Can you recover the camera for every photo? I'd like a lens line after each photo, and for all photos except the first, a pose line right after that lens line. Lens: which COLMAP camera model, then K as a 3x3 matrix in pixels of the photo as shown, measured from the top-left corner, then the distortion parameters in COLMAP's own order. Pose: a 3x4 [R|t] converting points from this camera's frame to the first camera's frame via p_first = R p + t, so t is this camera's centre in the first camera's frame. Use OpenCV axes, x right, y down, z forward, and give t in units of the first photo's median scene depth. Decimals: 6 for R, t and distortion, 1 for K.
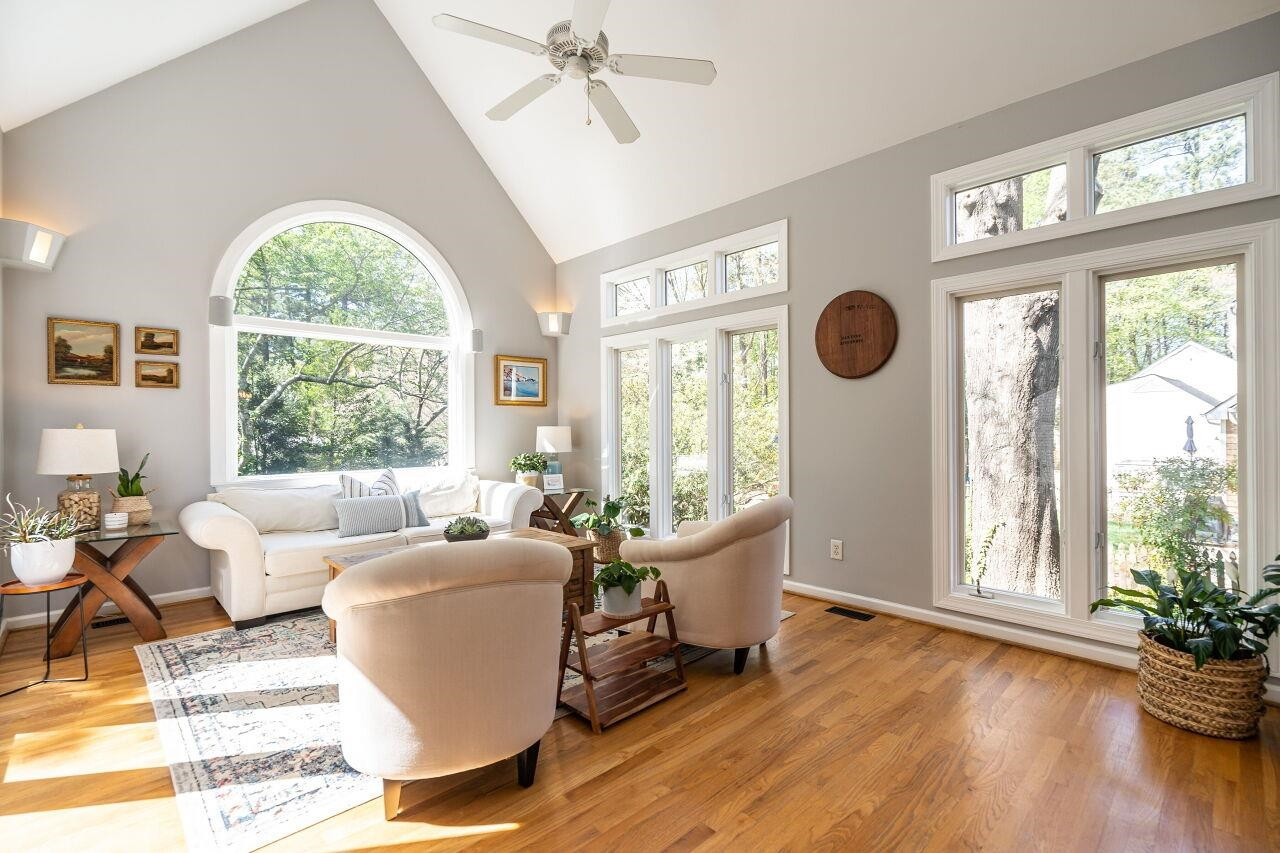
lens RADIAL K [[579.0, 0, 640.1], [0, 579.0, 427.5], [0, 0, 1]] dist [-0.001546, 0.000145]
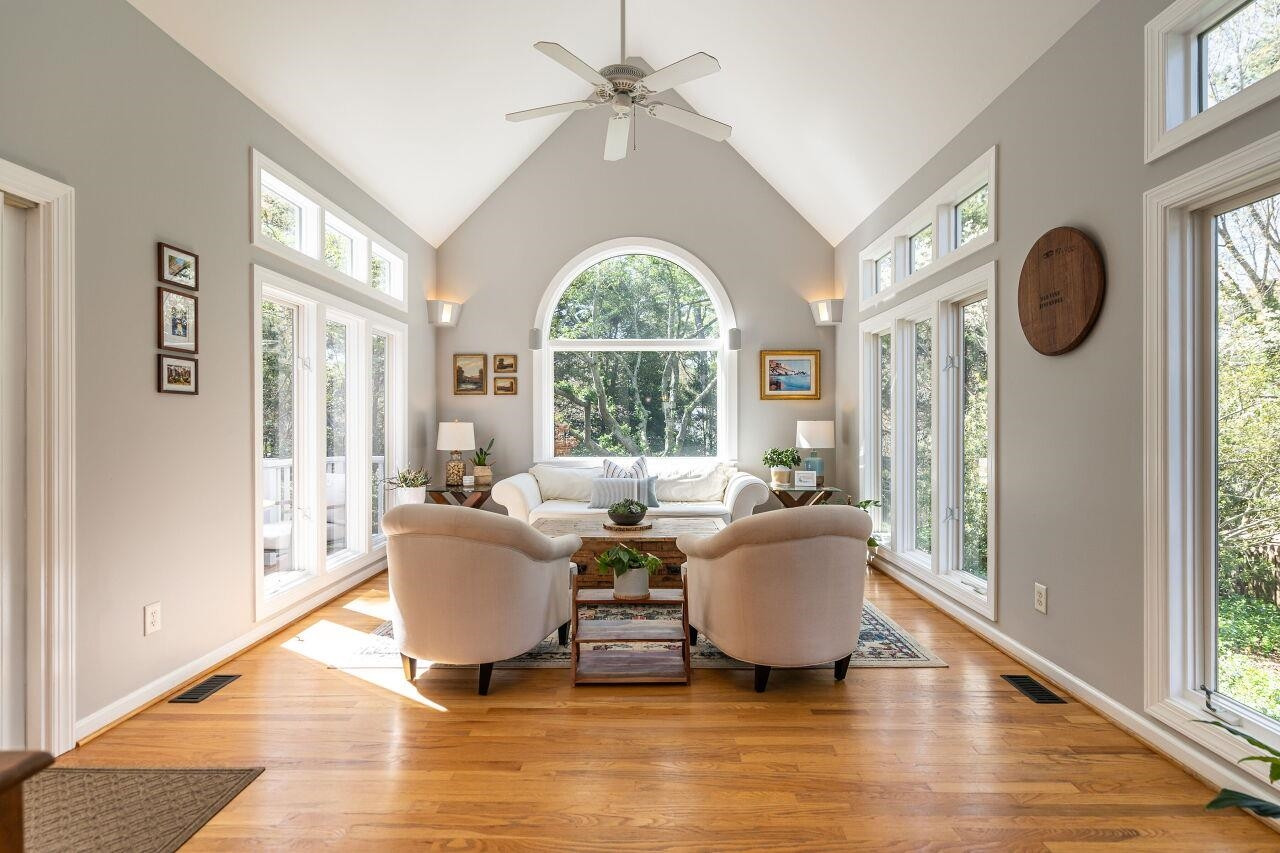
lens RADIAL K [[606.1, 0, 639.6], [0, 606.1, 421.6], [0, 0, 1]] dist [0.001957, 0.000391]
pose [[0.712622, 0.004357, -0.701535, 0.480302], [-0.001241, 0.999987, 0.004950, -0.007188], [0.701547, -0.002657, 0.712618, 0.119955]]
